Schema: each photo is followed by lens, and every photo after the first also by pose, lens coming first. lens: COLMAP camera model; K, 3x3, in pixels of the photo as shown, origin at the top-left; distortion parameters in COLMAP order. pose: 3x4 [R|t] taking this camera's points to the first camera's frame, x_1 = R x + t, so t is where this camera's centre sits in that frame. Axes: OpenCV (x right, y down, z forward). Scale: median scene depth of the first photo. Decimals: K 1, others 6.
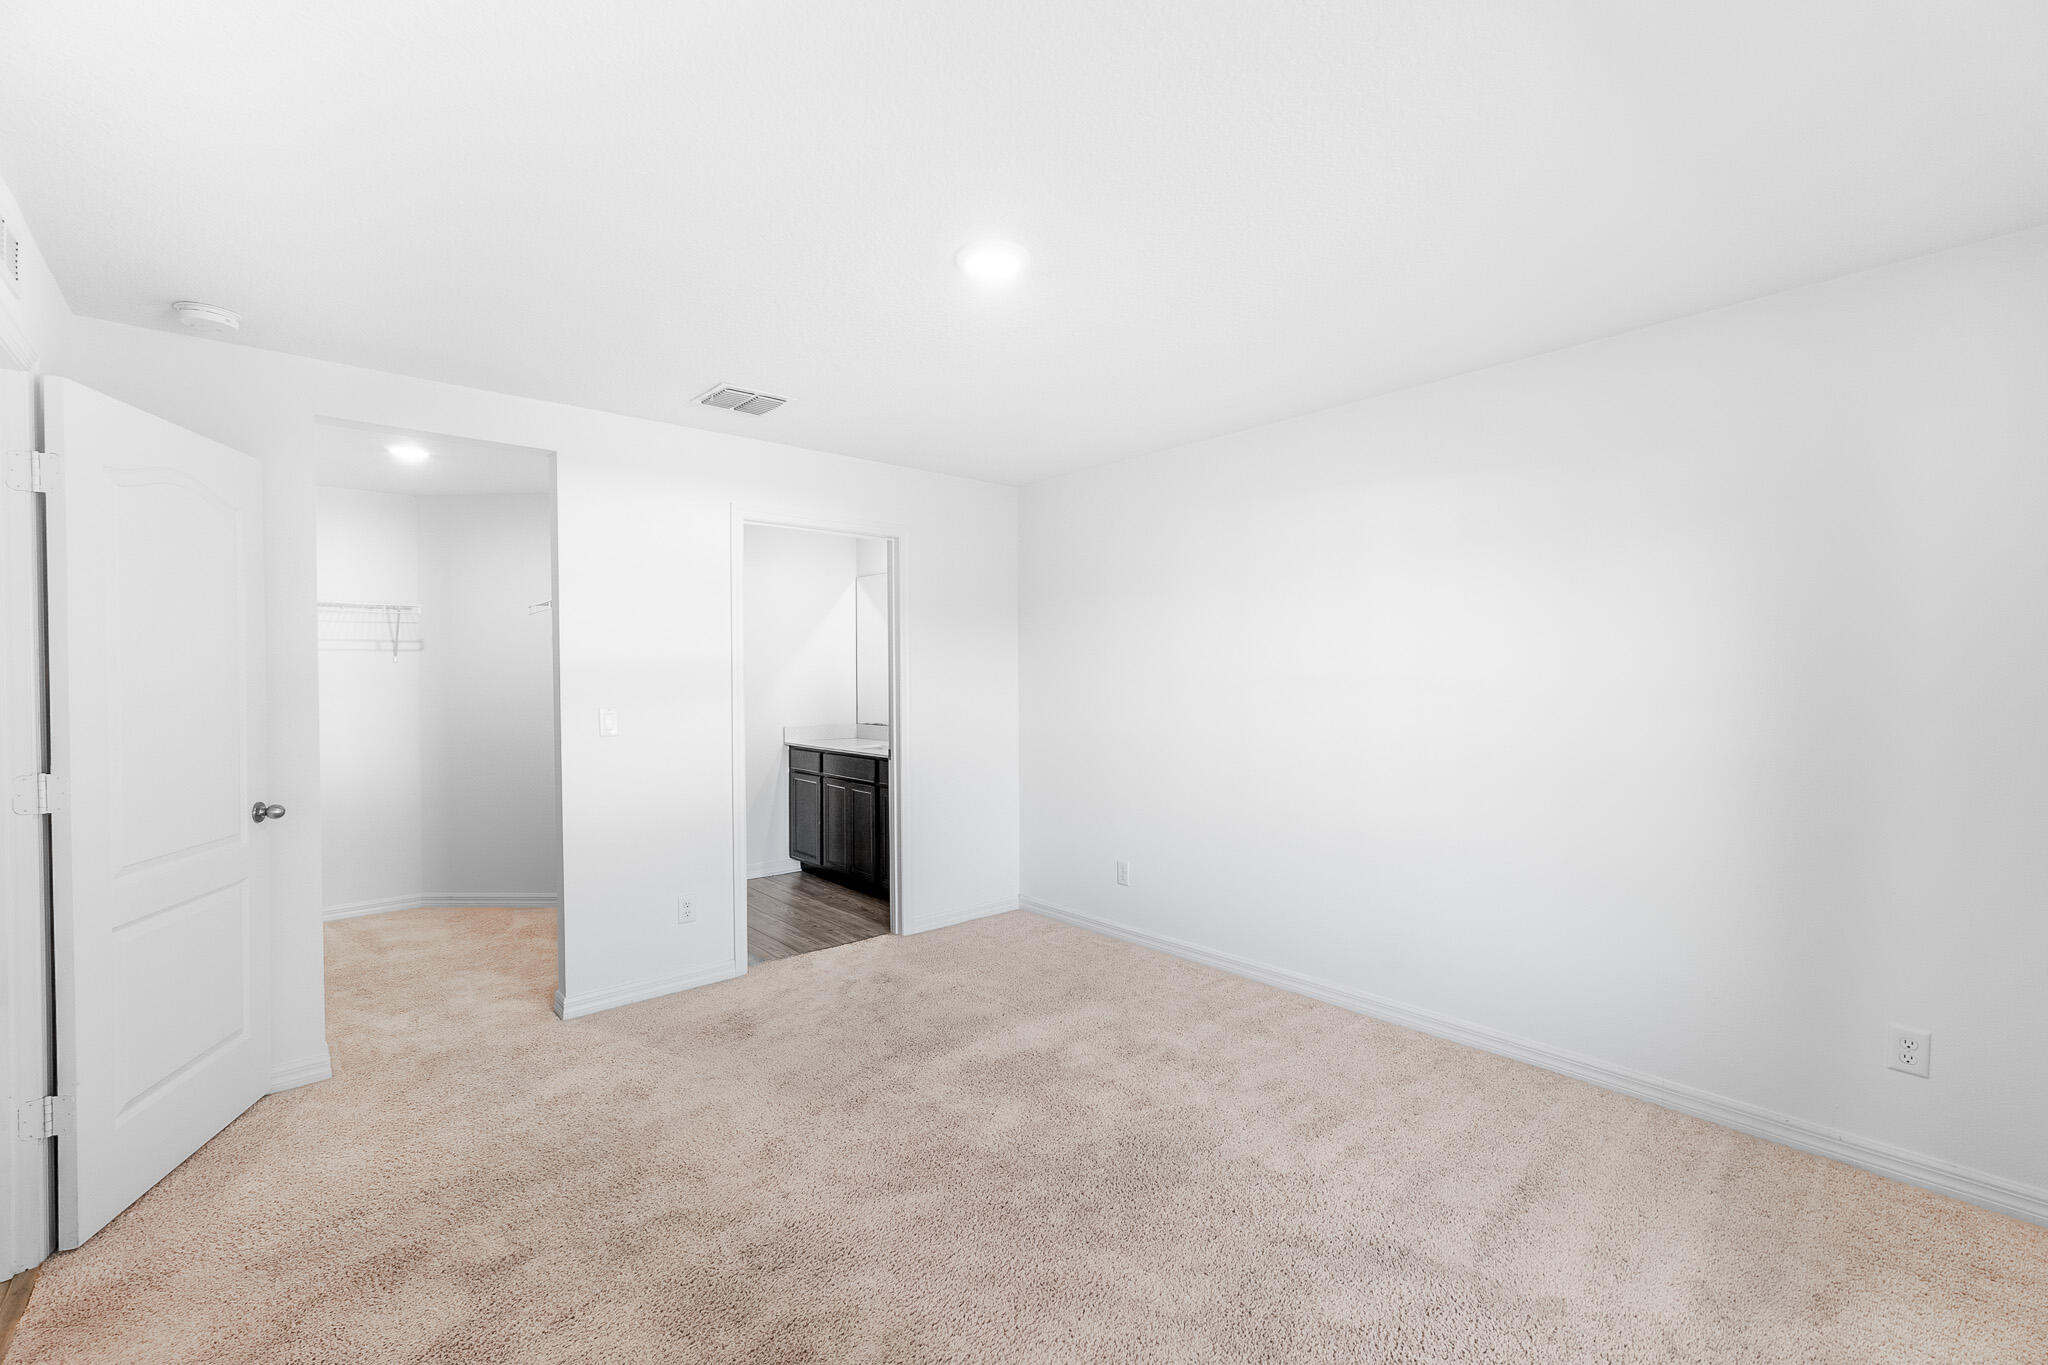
lens RADIAL K [[862.0, 0, 1031.5], [0, 862.0, 682.0], [0, 0, 1]] dist [0.009443, -0.001447]
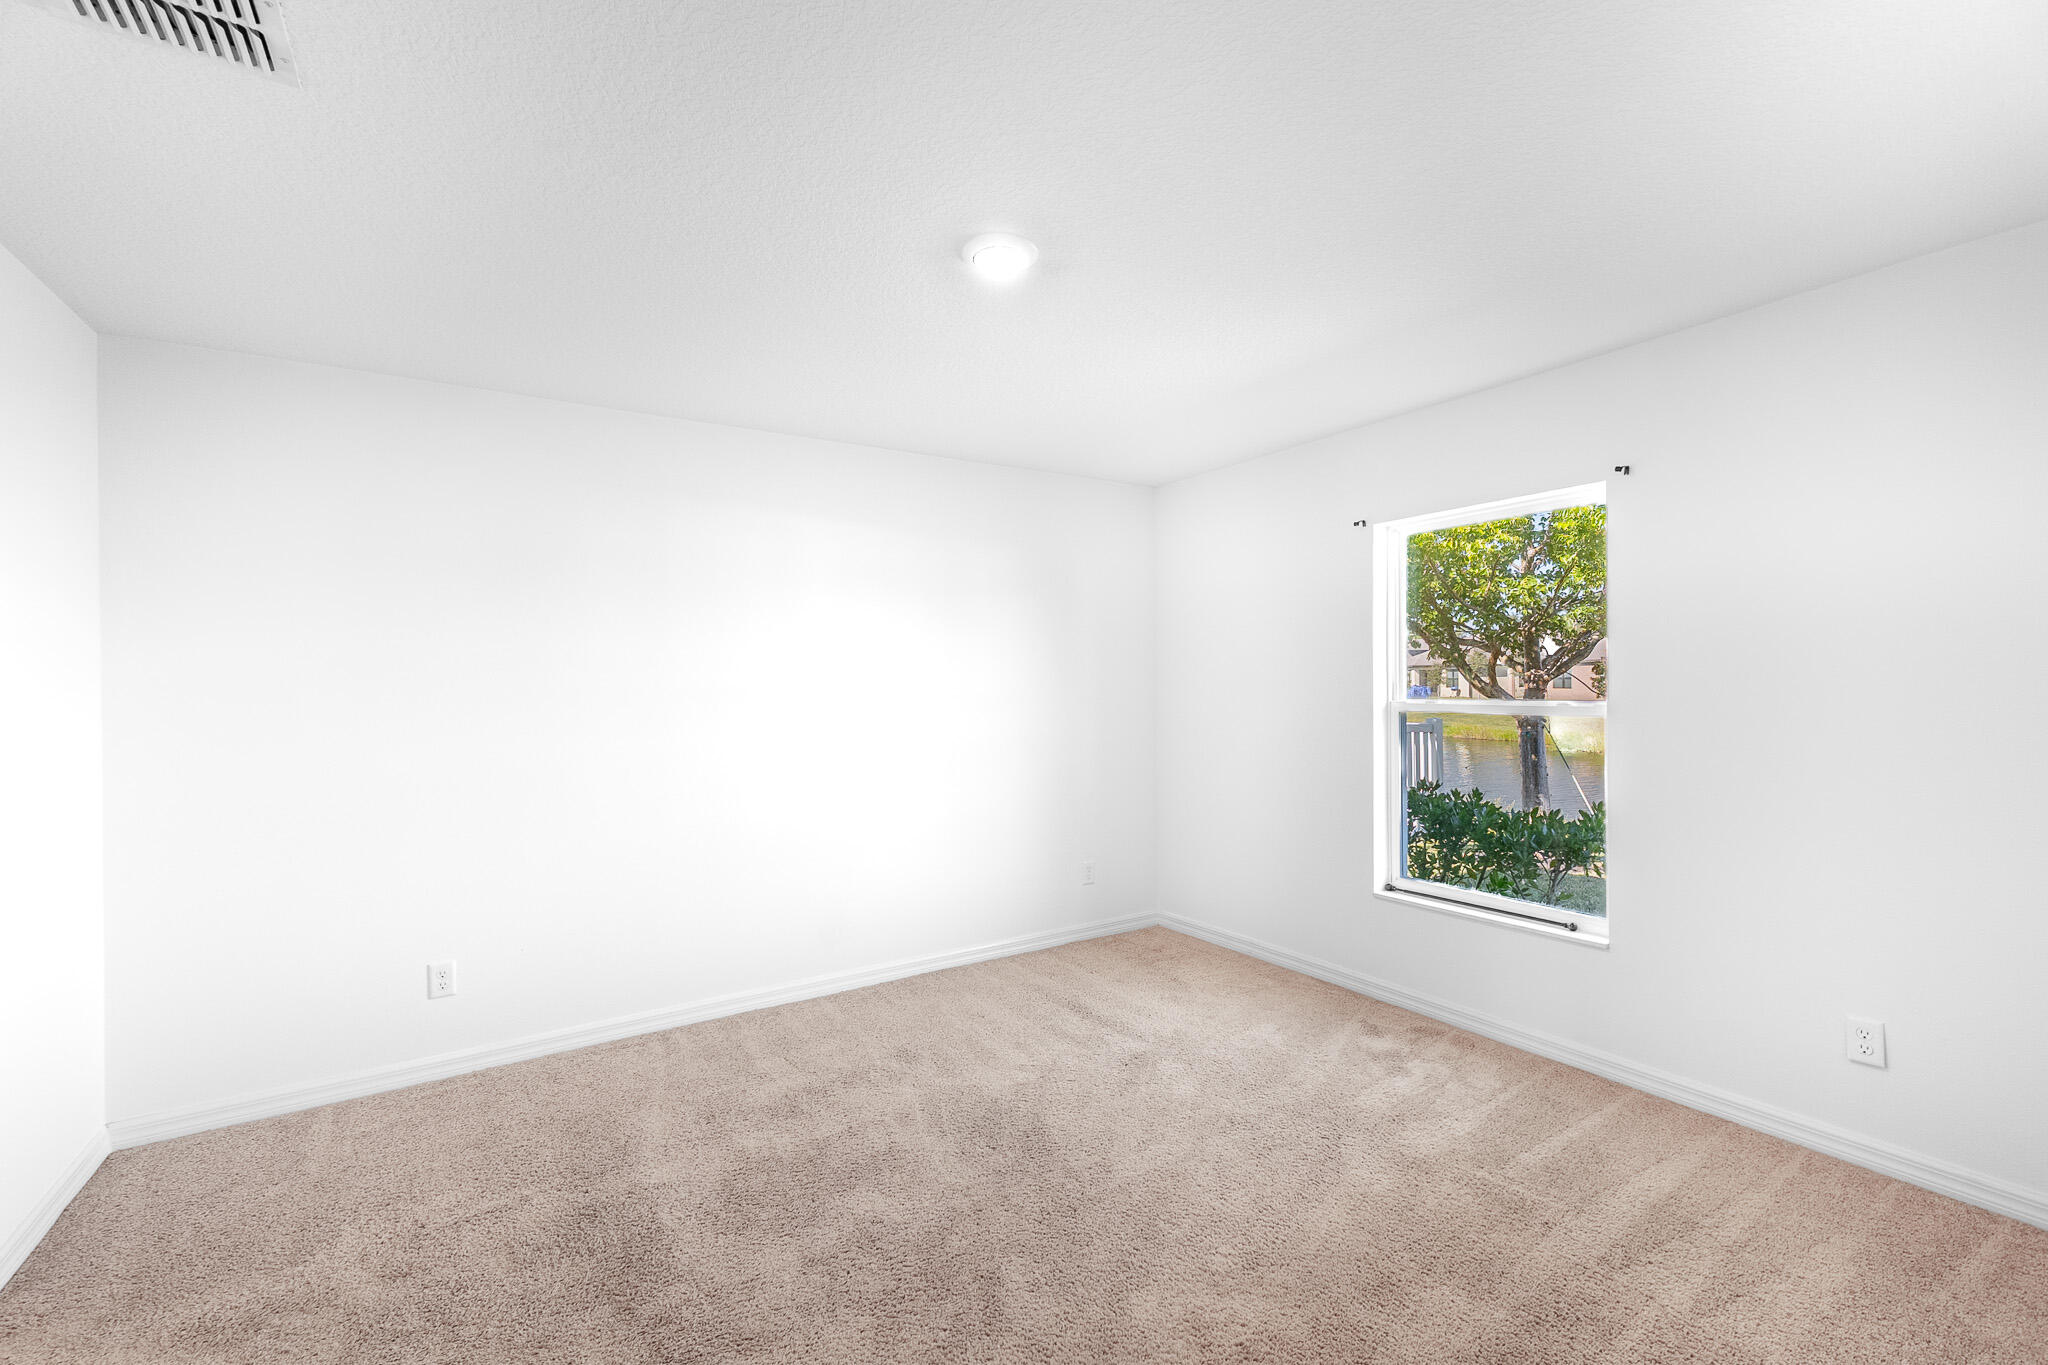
lens RADIAL K [[862.0, 0, 1031.5], [0, 862.0, 682.0], [0, 0, 1]] dist [0.009443, -0.001447]
pose [[0.140079, 0.003710, 0.990133, -0.762356], [0.007776, 0.999958, -0.004846, -0.017109], [-0.990110, 0.008378, 0.140044, 0.625558]]
